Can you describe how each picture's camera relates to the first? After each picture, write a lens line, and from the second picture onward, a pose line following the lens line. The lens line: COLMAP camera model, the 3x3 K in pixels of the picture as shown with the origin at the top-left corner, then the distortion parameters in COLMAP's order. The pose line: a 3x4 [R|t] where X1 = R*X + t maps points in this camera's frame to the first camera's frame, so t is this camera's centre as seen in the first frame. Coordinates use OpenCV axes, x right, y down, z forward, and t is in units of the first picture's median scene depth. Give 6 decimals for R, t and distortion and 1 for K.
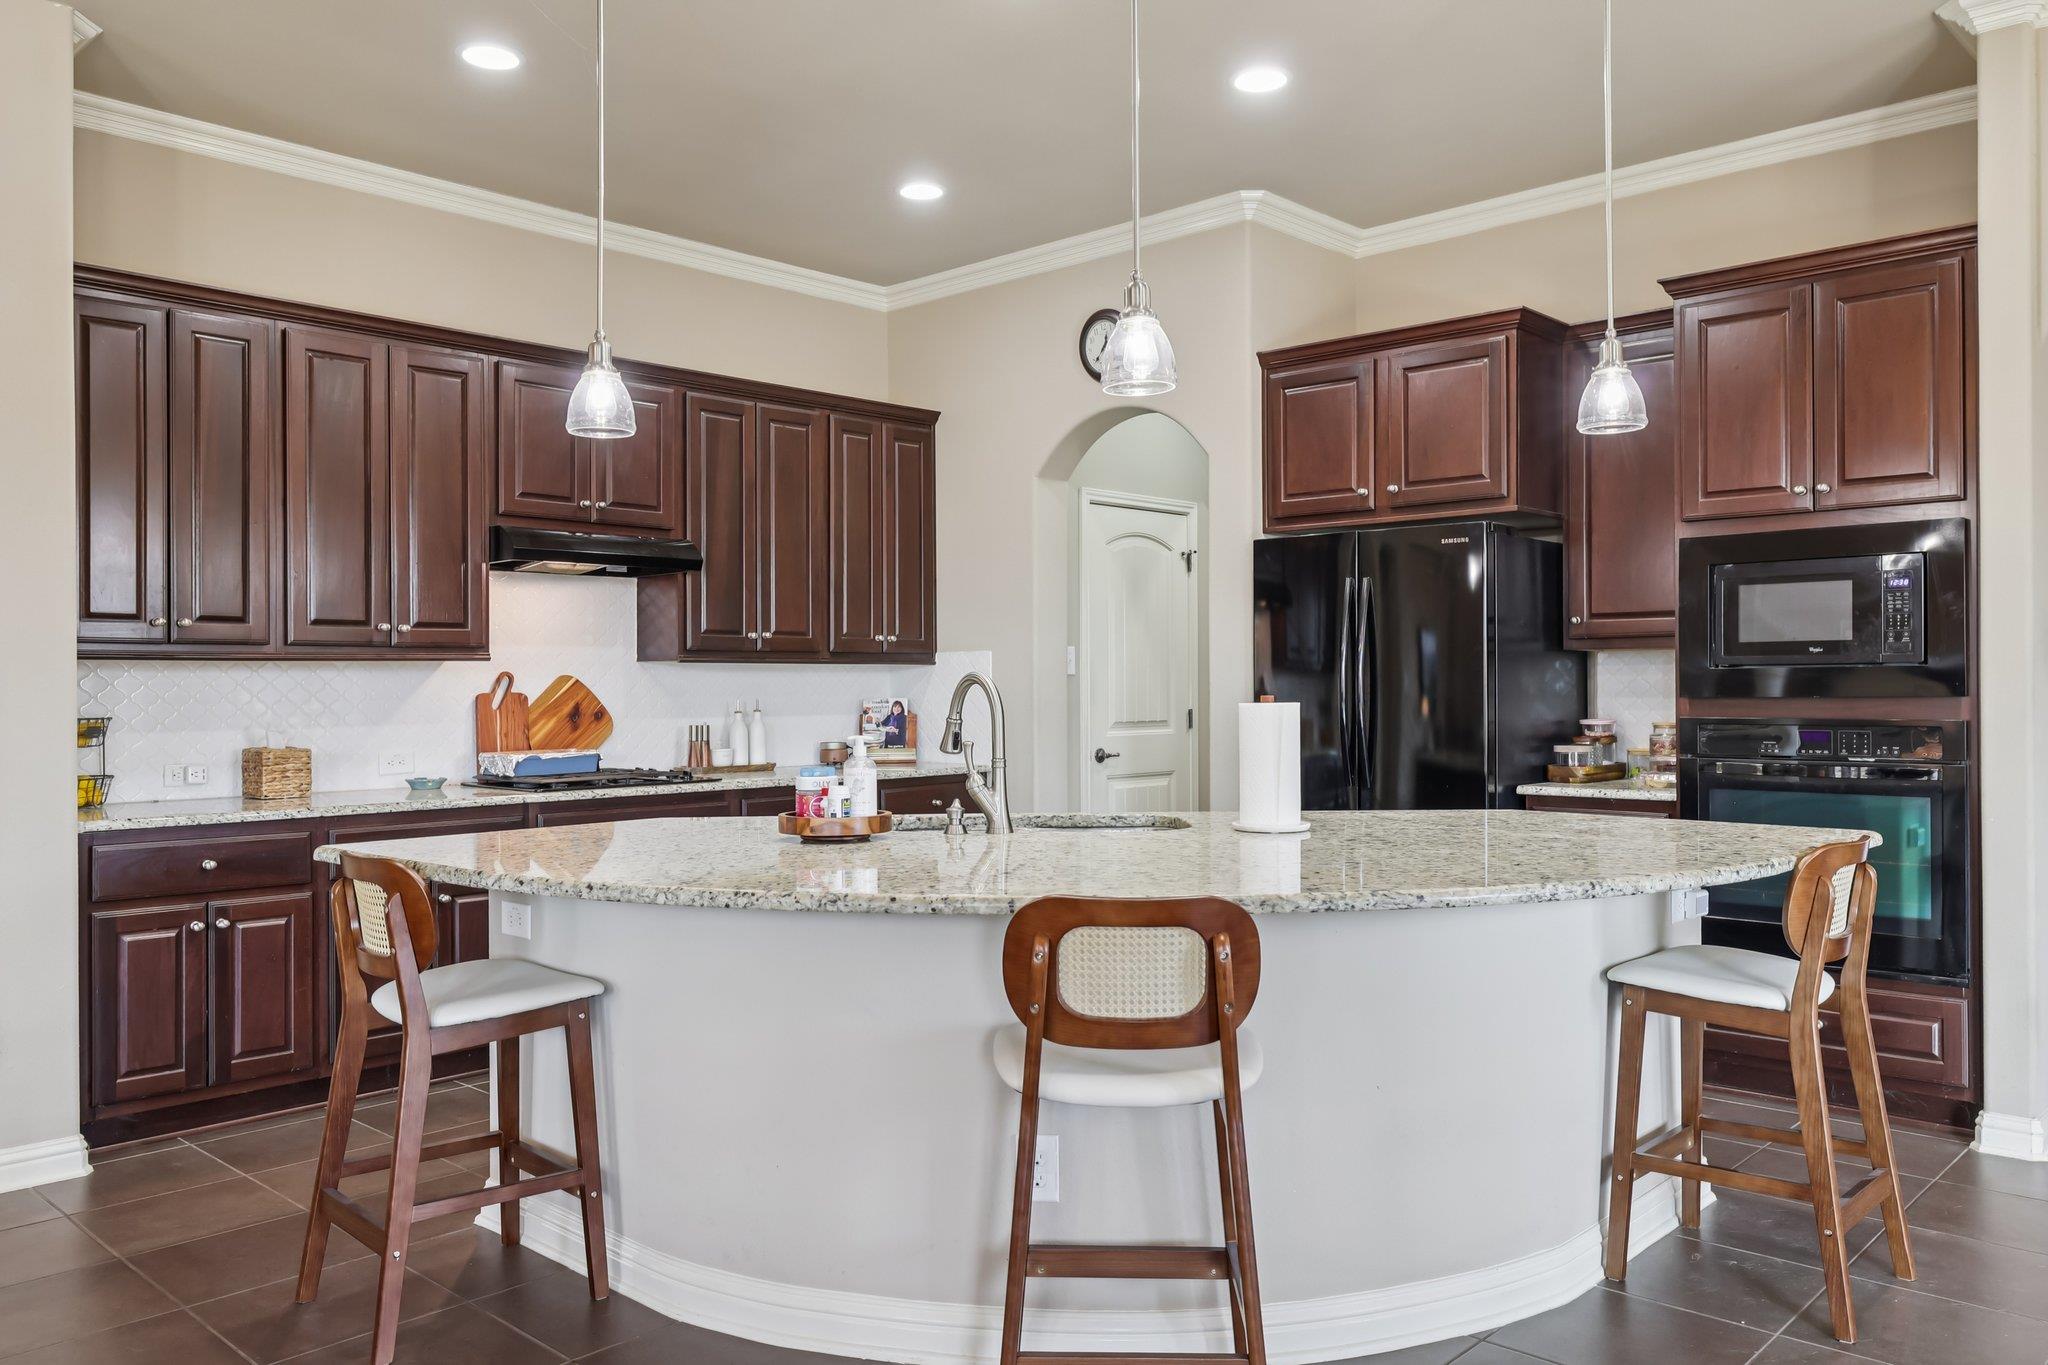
lens RADIAL K [[1529.6, 0, 1023.1], [0, 1529.6, 683.8], [0, 0, 1]] dist [0.008200, 0.004129]
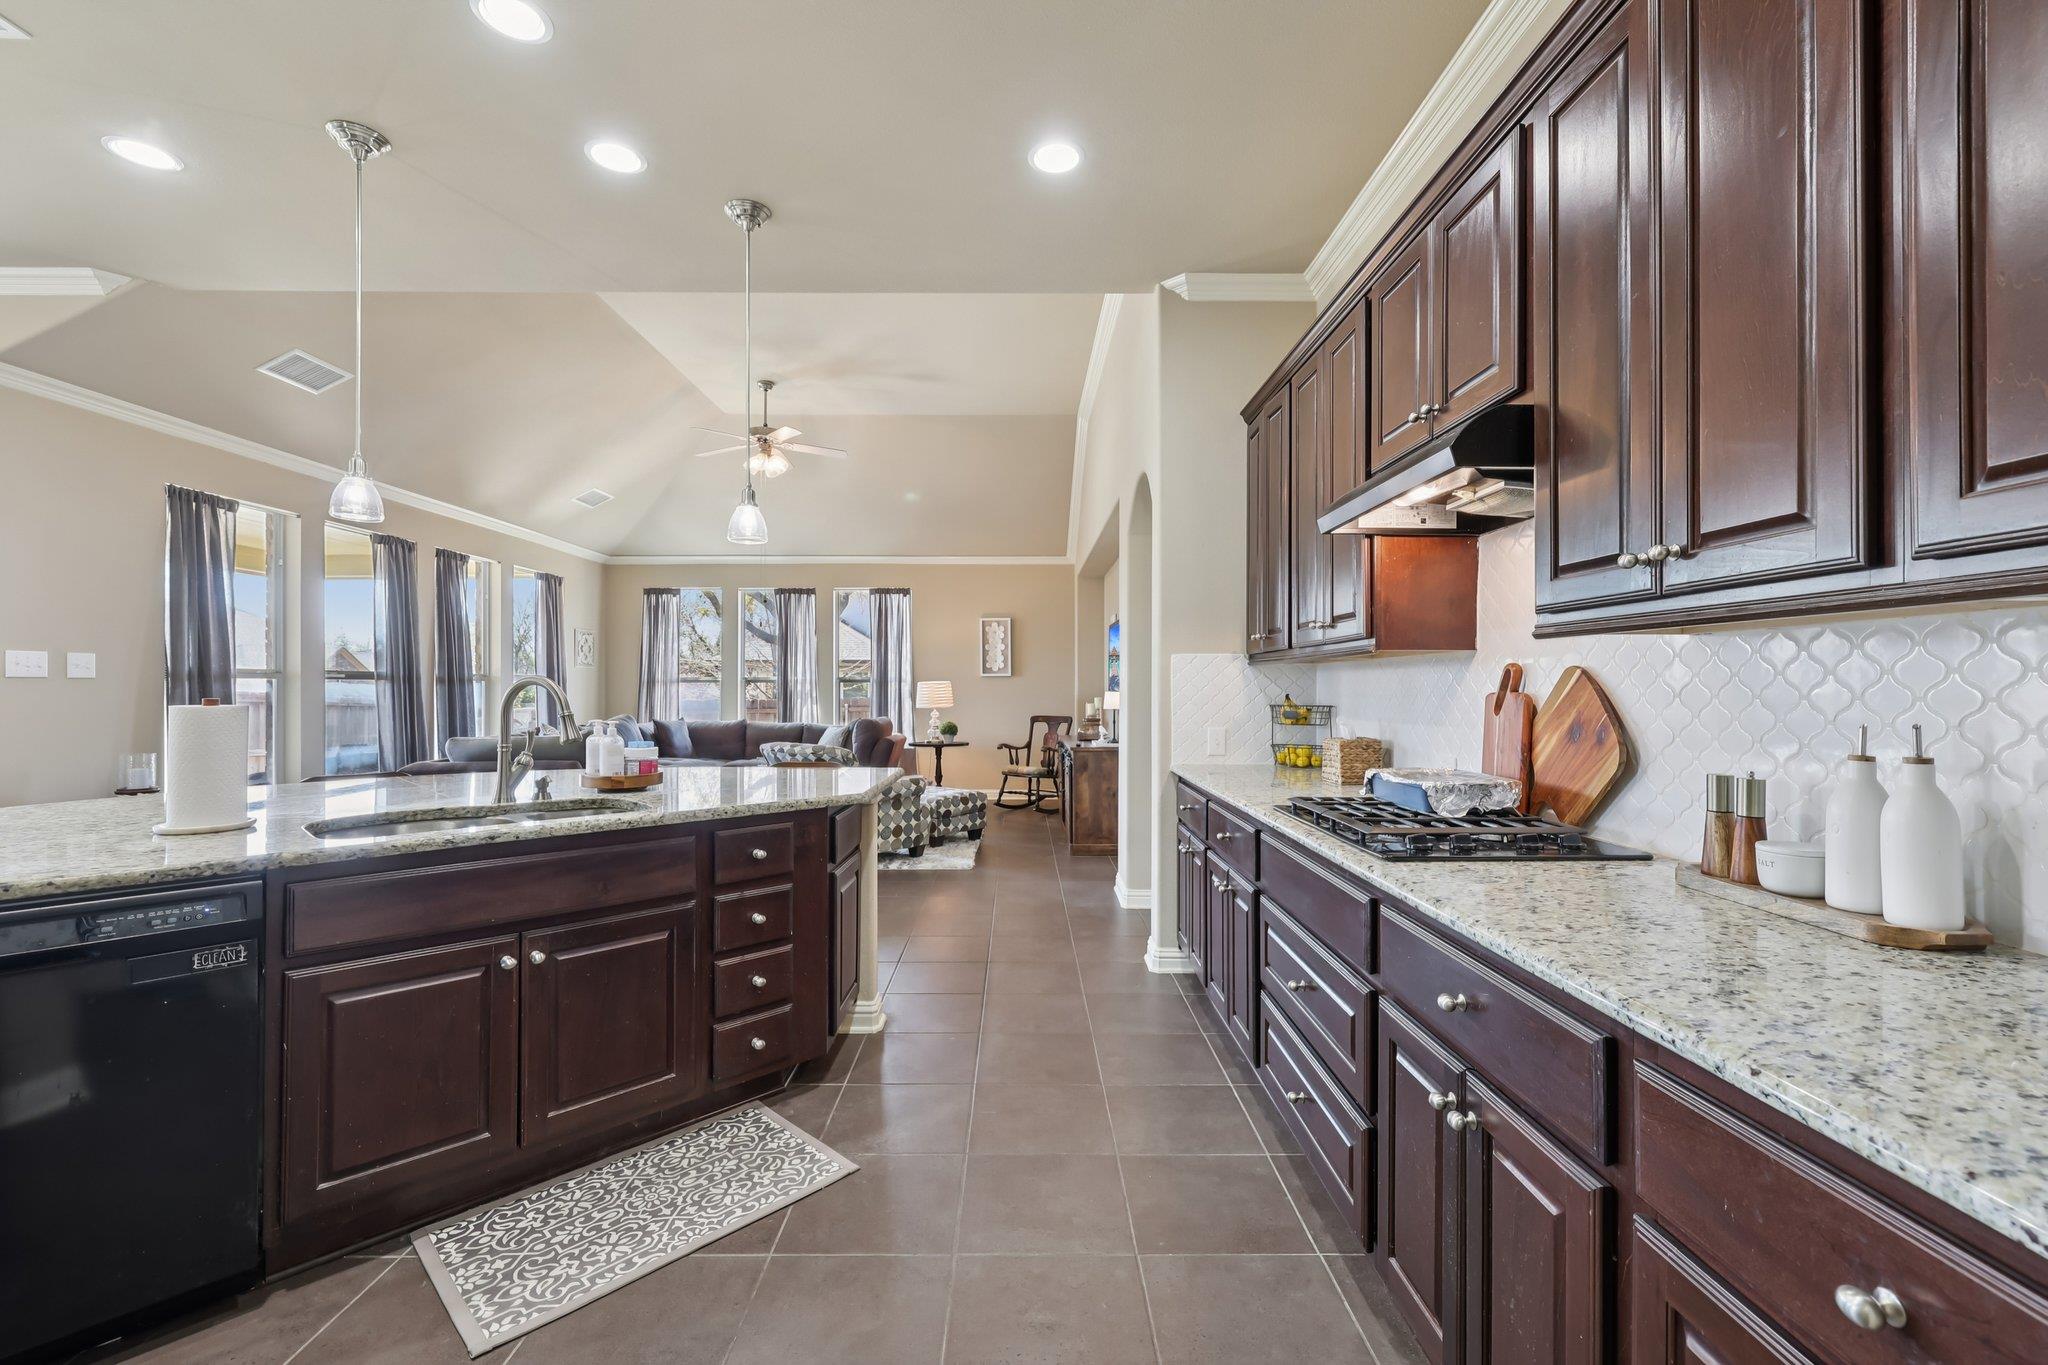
lens RADIAL K [[862.5, 0, 1028.2], [0, 862.5, 682.2], [0, 0, 1]] dist [-0.000045, -0.000570]
pose [[-0.719985, 0.003747, -0.693979, 0.108364], [0.004873, 0.999988, 0.000344, 0.000061], [0.693972, -0.003134, -0.719995, 1.122317]]
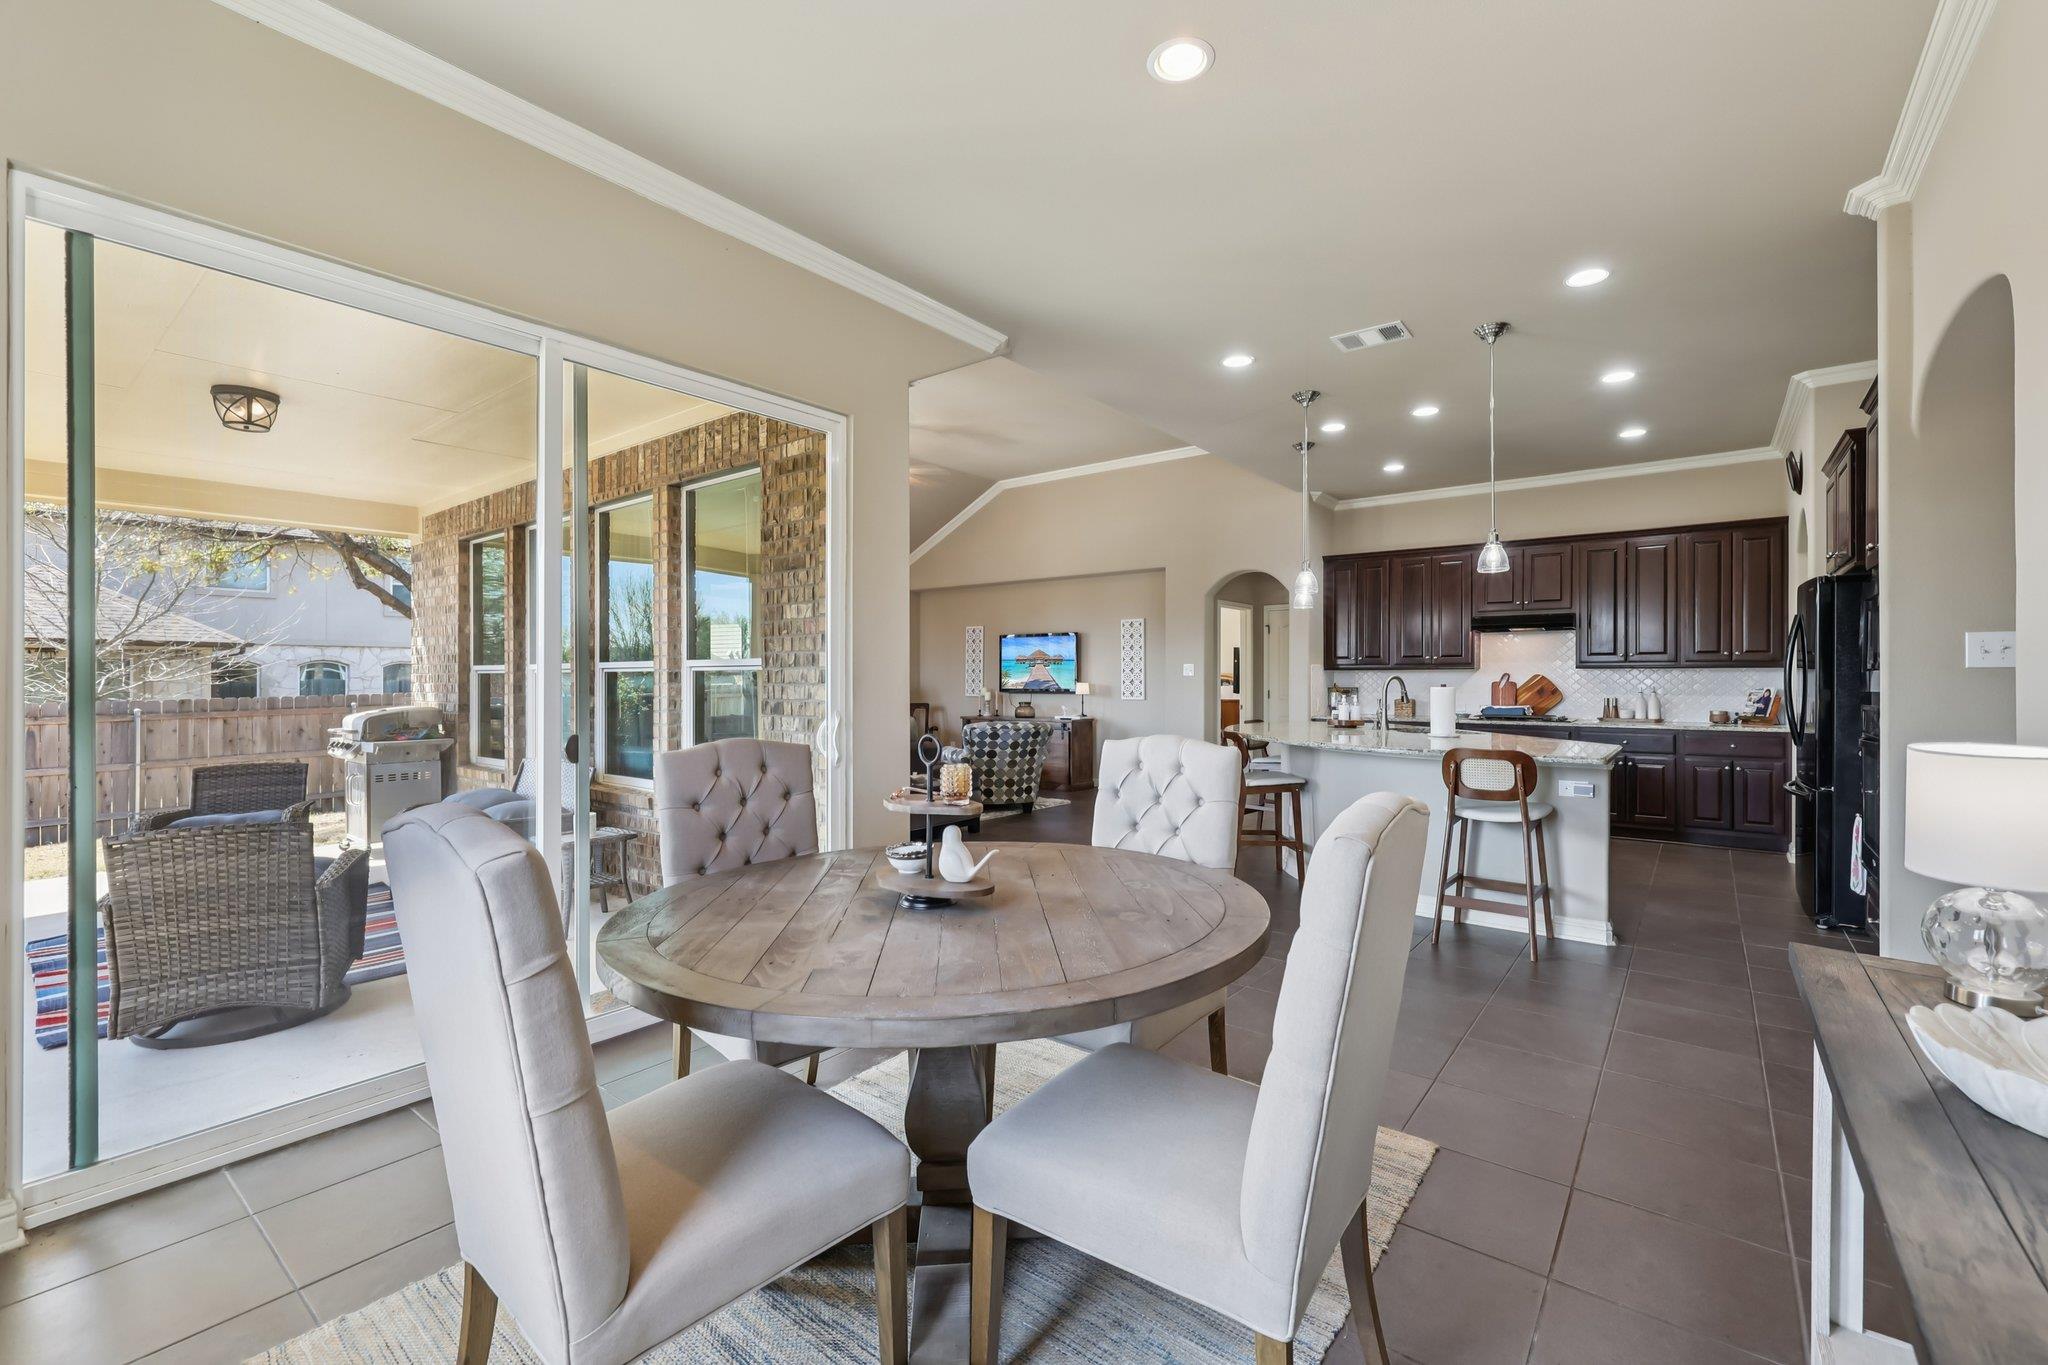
lens RADIAL K [[862.5, 0, 1028.6], [0, 862.5, 674.9], [0, 0, 1]] dist [-0.000045, -0.000570]
pose [[0.089708, 0.001802, -0.995967, 0.964267], [-0.001718, 0.999997, 0.001654, -0.005663], [0.995967, 0.001563, 0.089710, 0.109135]]
